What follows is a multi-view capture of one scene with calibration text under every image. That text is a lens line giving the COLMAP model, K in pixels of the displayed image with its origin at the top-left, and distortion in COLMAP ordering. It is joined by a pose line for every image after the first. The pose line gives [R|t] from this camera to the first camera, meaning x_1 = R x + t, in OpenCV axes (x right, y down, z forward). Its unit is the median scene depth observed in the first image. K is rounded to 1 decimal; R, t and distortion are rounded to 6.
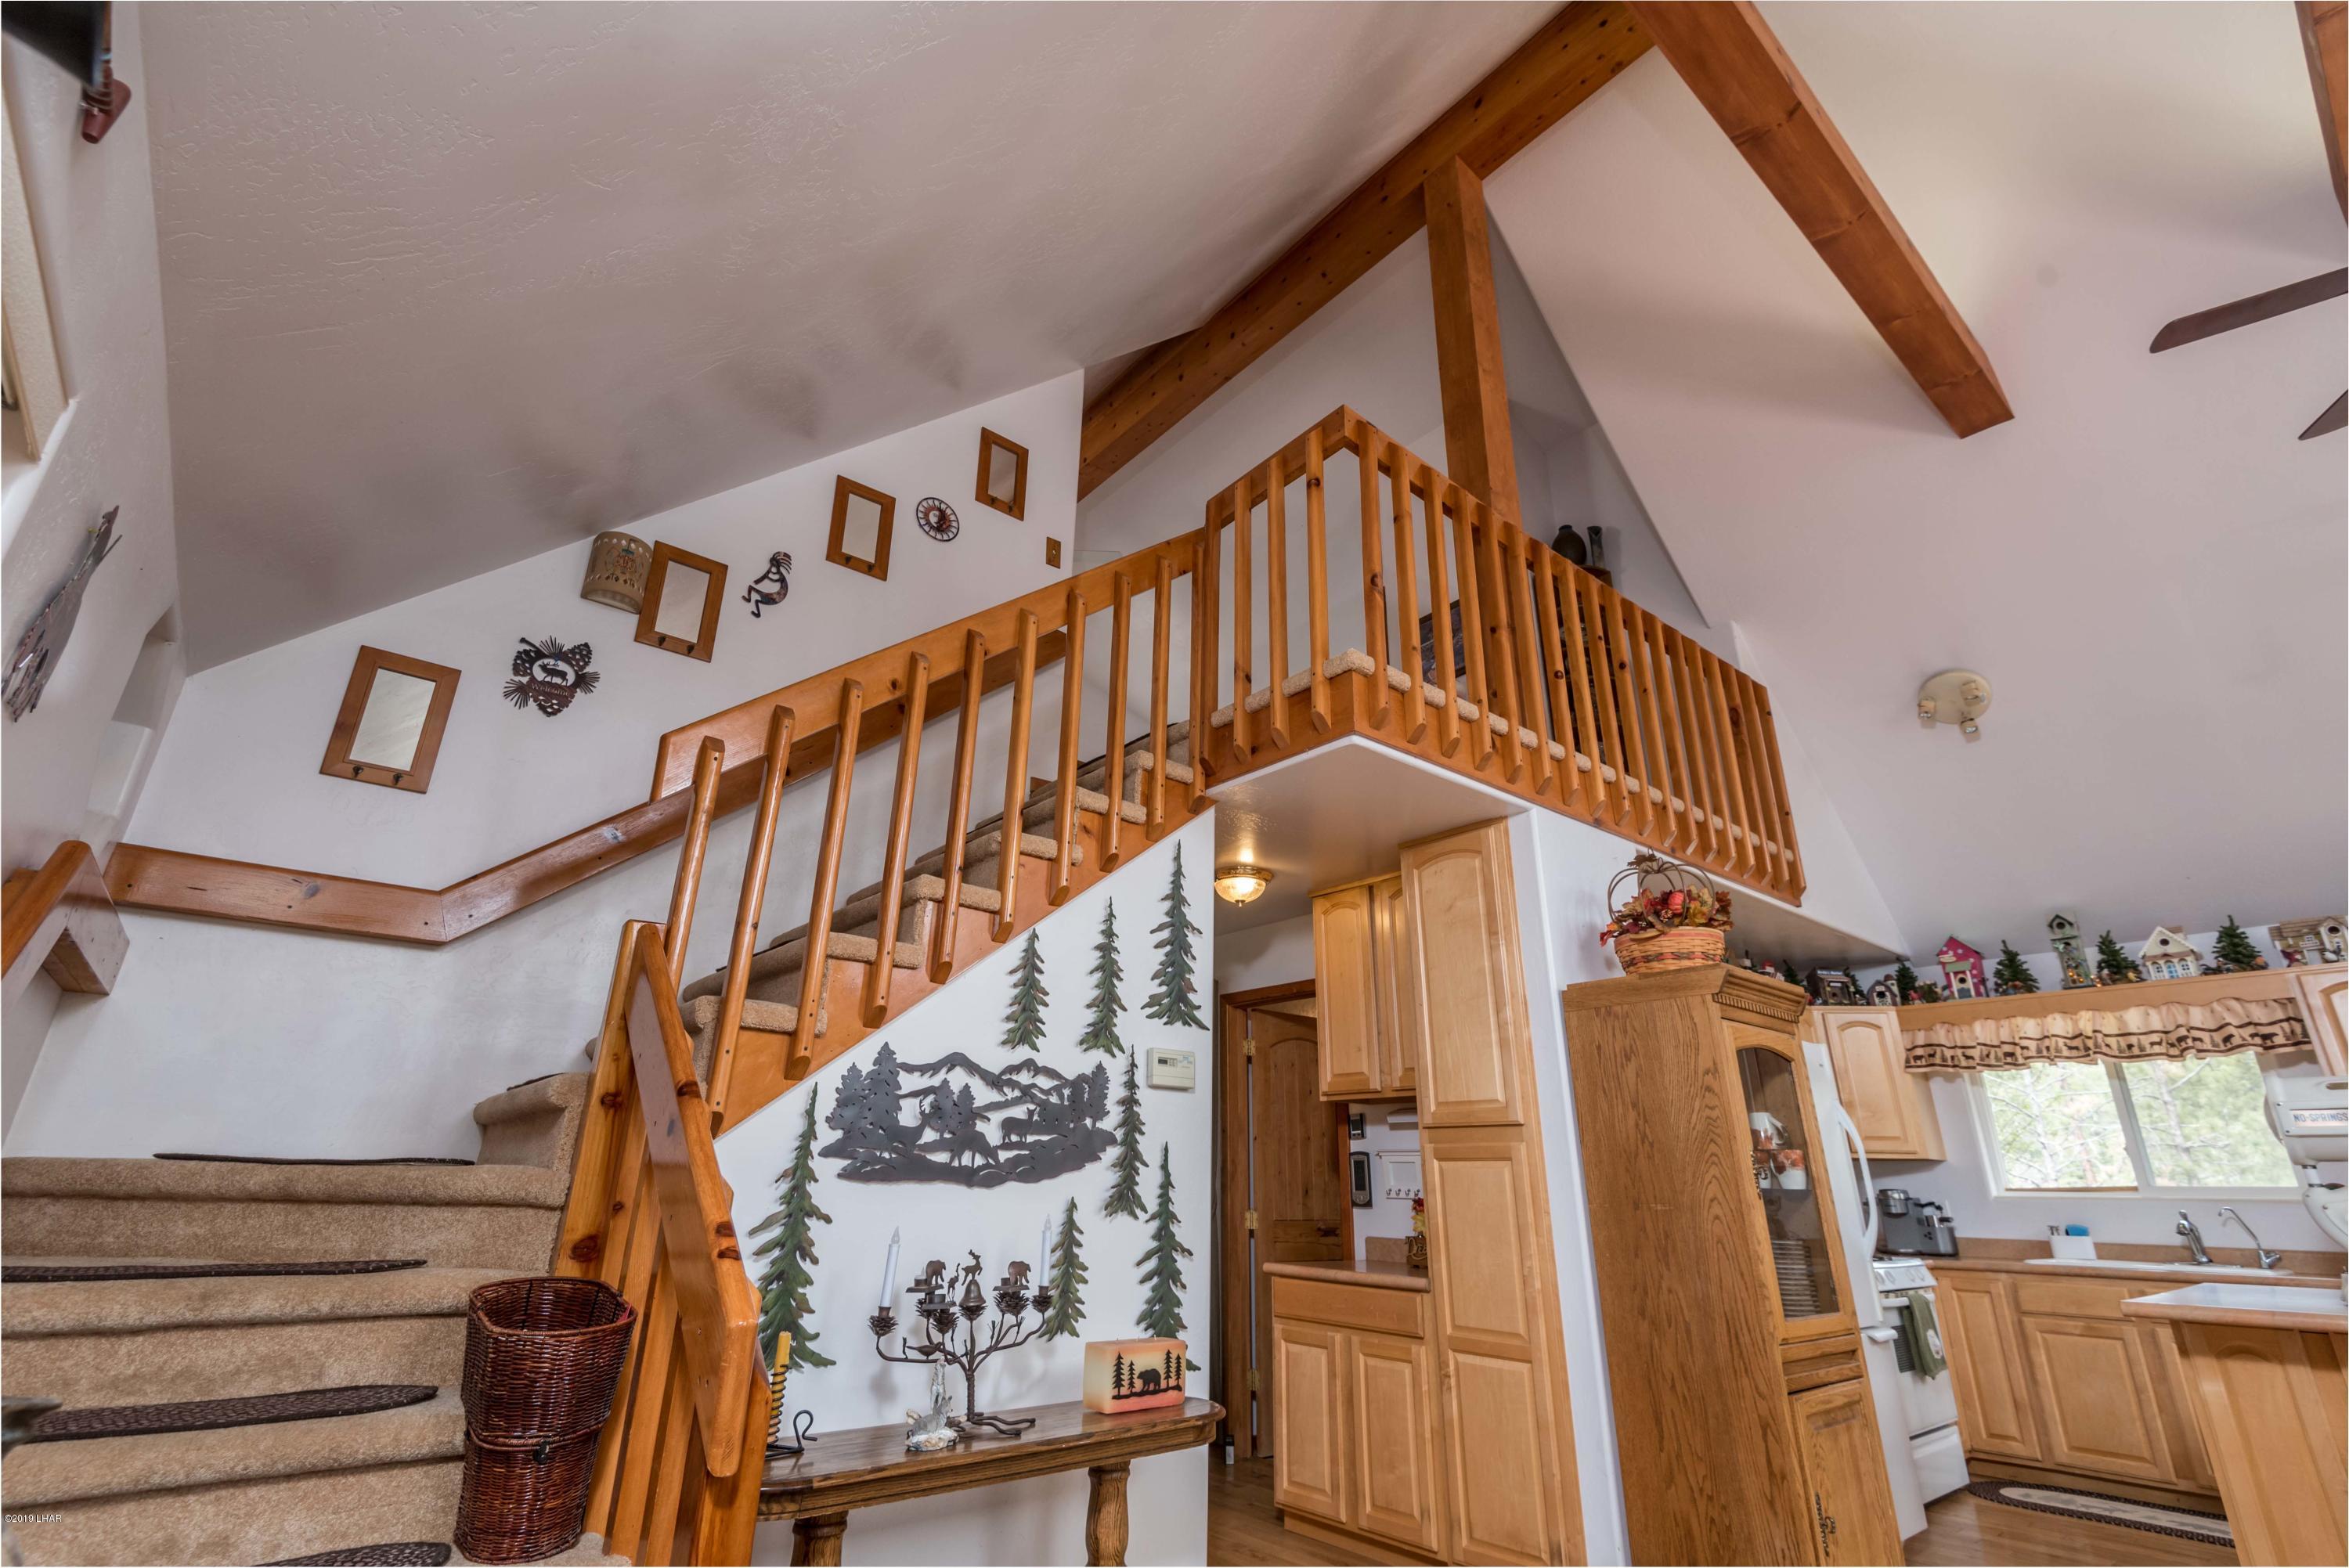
lens RADIAL K [[1058.6, 0, 1195.7], [0, 1058.6, 762.1], [0, 0, 1]] dist [0.027365, -0.012168]
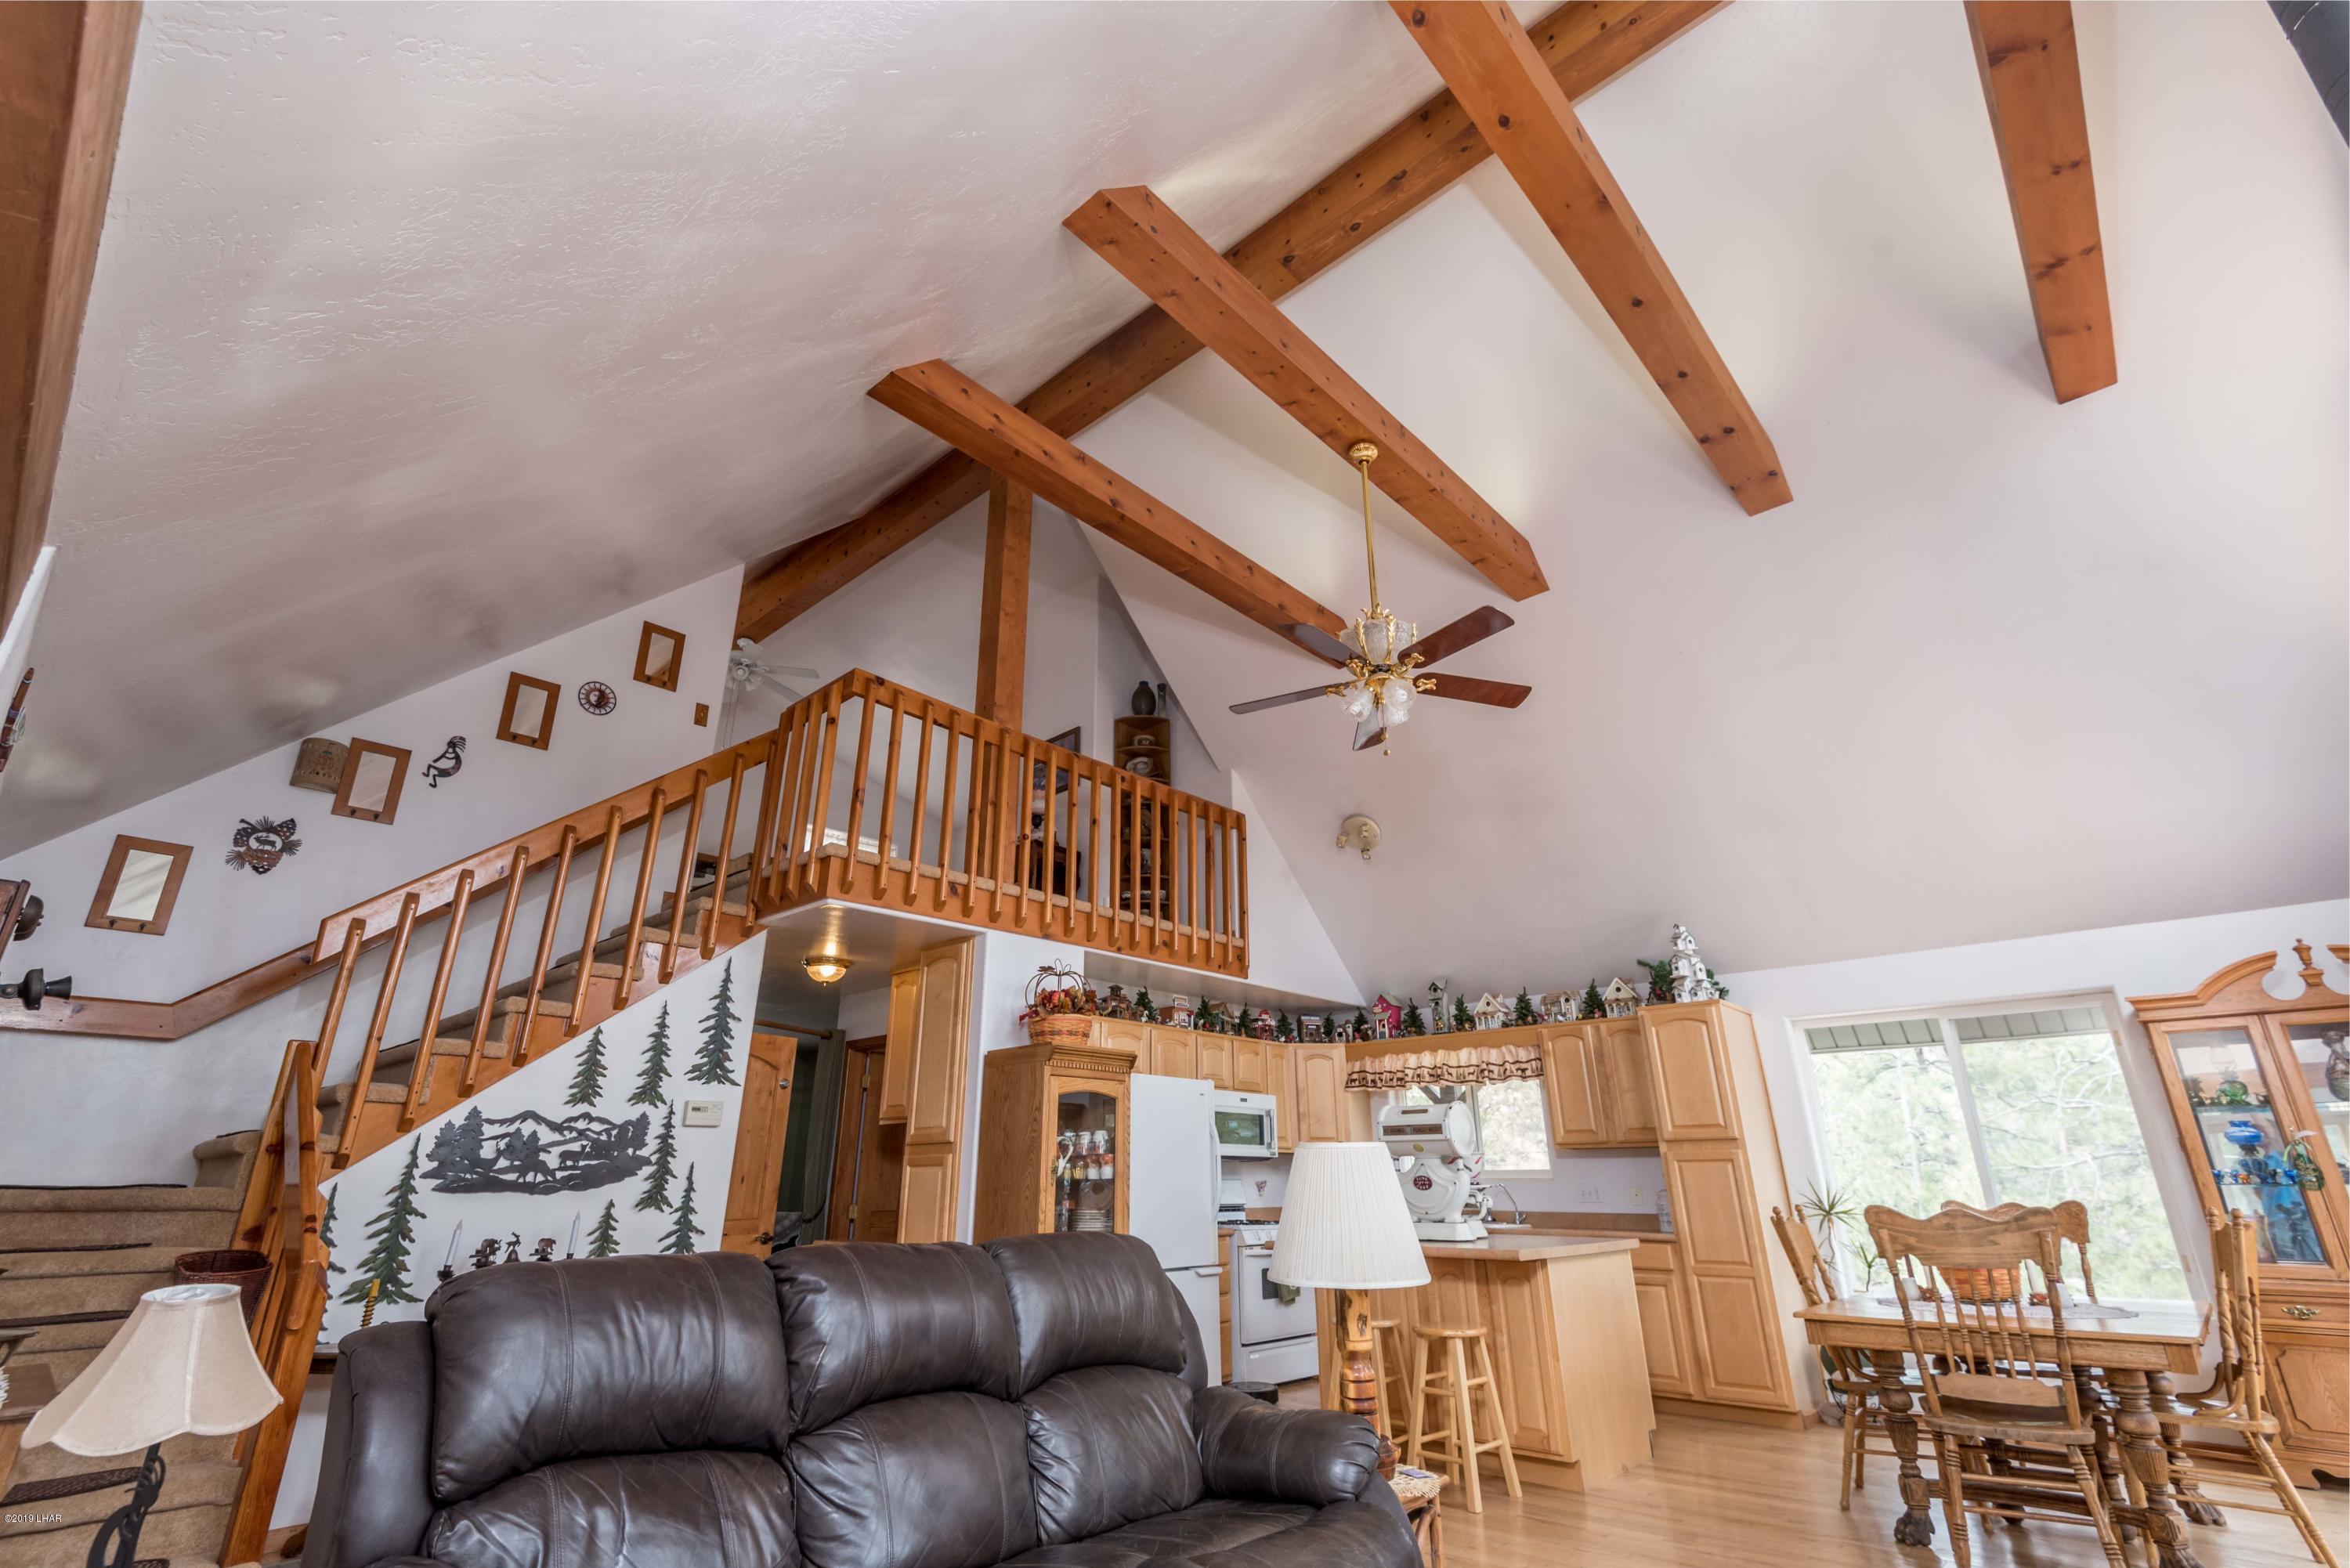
lens RADIAL K [[1059.1, 0, 1186.9], [0, 1059.1, 768.6], [0, 0, 1]] dist [0.027365, -0.012168]
pose [[0.992358, 0.026088, 0.120605, 0.450576], [-0.027246, 0.999597, 0.007968, -0.228227], [-0.120348, -0.011193, 0.992669, -0.578447]]
